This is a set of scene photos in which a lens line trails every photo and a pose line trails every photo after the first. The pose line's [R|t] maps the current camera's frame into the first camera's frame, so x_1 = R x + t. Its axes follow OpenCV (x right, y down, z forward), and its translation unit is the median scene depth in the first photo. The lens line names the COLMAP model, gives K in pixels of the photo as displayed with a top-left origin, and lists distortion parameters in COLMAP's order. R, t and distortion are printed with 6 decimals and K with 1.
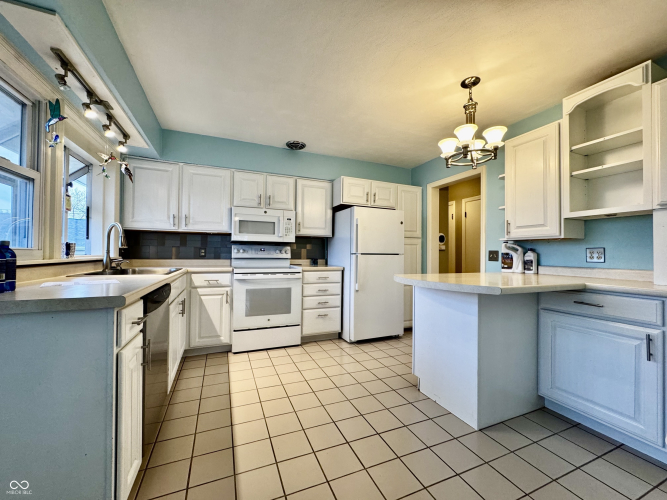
lens RADIAL K [[267.3, 0, 332.1], [0, 267.3, 251.2], [0, 0, 1]] dist [-0.002731, 0.000885]
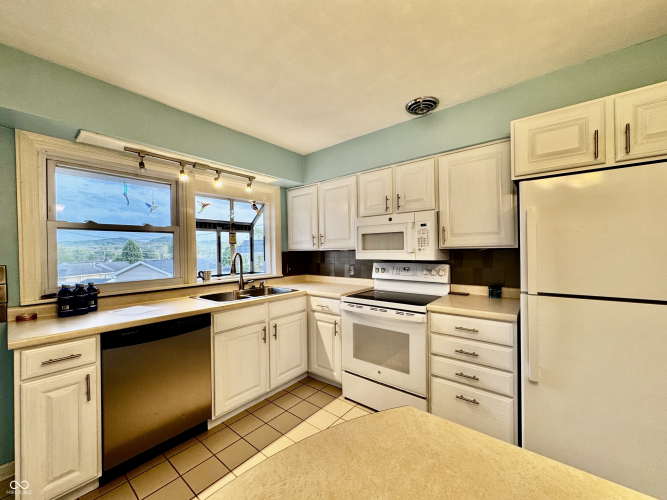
lens RADIAL K [[267.3, 0, 333.4], [0, 267.3, 251.0], [0, 0, 1]] dist [-0.002731, 0.000885]
pose [[0.473896, -0.016169, -0.880432, 0.318181], [0.026556, 0.999639, -0.004065, -0.062782], [0.880180, -0.021454, 0.474154, 0.529134]]
